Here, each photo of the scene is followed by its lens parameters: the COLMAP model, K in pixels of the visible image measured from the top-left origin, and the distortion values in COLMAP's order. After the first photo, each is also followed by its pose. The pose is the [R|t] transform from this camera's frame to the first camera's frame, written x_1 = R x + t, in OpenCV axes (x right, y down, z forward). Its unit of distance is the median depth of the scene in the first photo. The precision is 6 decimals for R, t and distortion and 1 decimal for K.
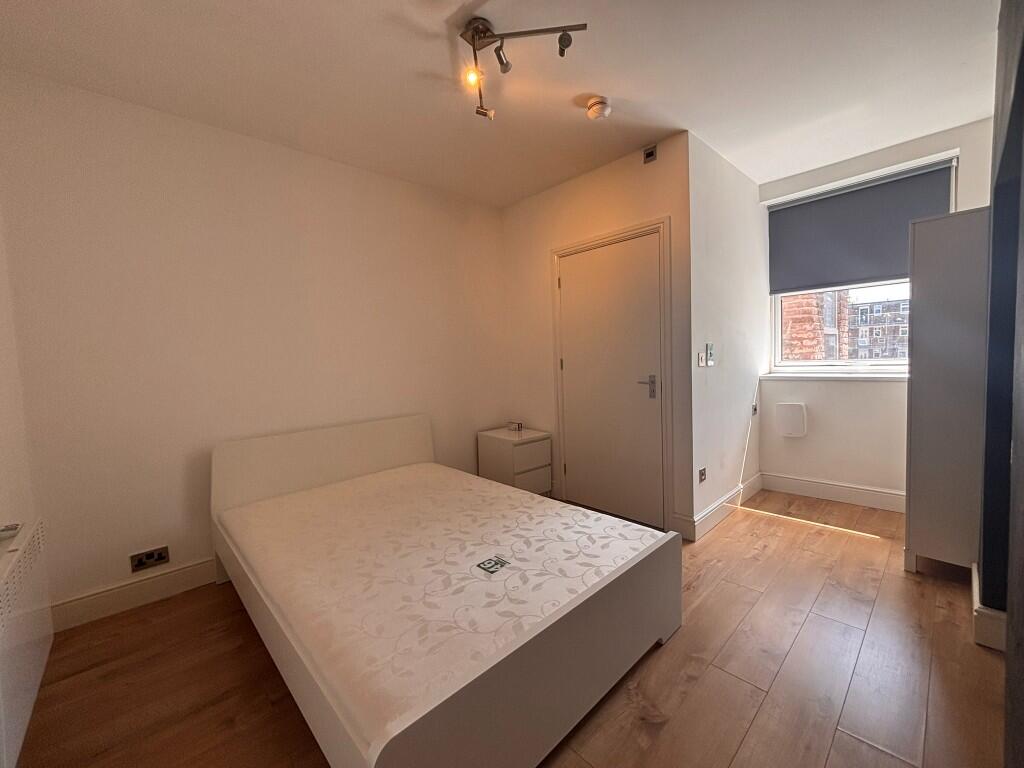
lens RADIAL K [[418.1, 0, 512.6], [0, 418.1, 381.9], [0, 0, 1]] dist [-0.001478, 0.002506]
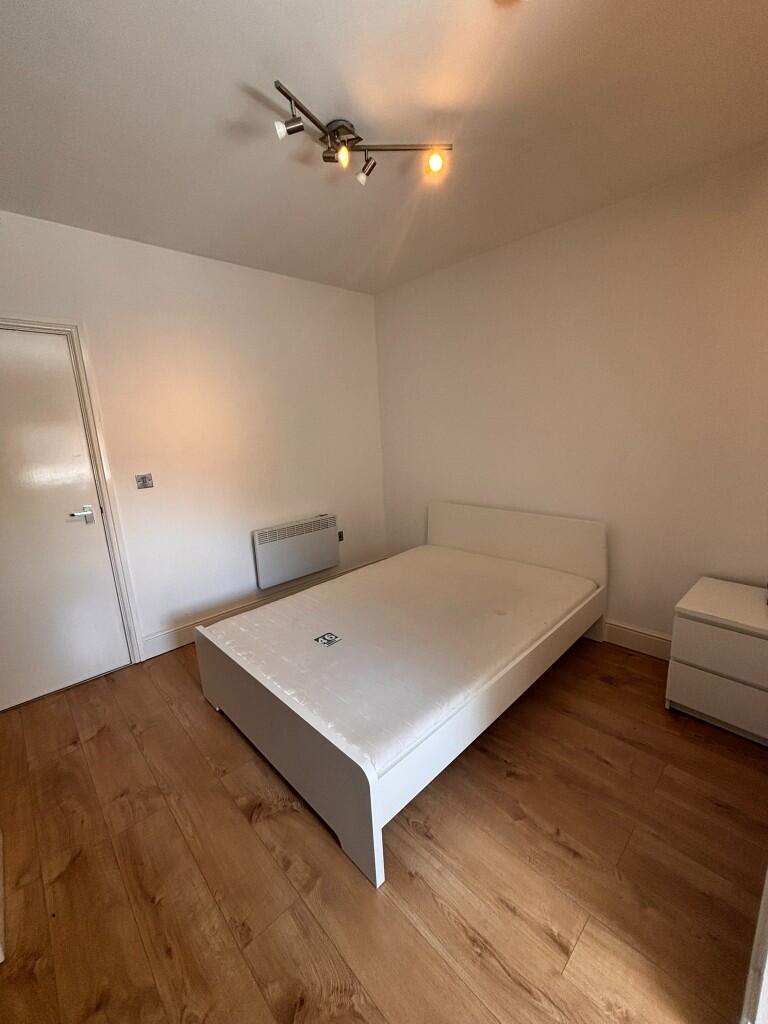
lens RADIAL K [[418.1, 0, 385.6], [0, 418.1, 512.4], [0, 0, 1]] dist [-0.001478, 0.002506]
pose [[-0.000514, 0.243887, -0.969804, 1.197627], [-0.019339, 0.969620, 0.243851, -0.276104], [0.999813, 0.018880, 0.004218, 1.274869]]
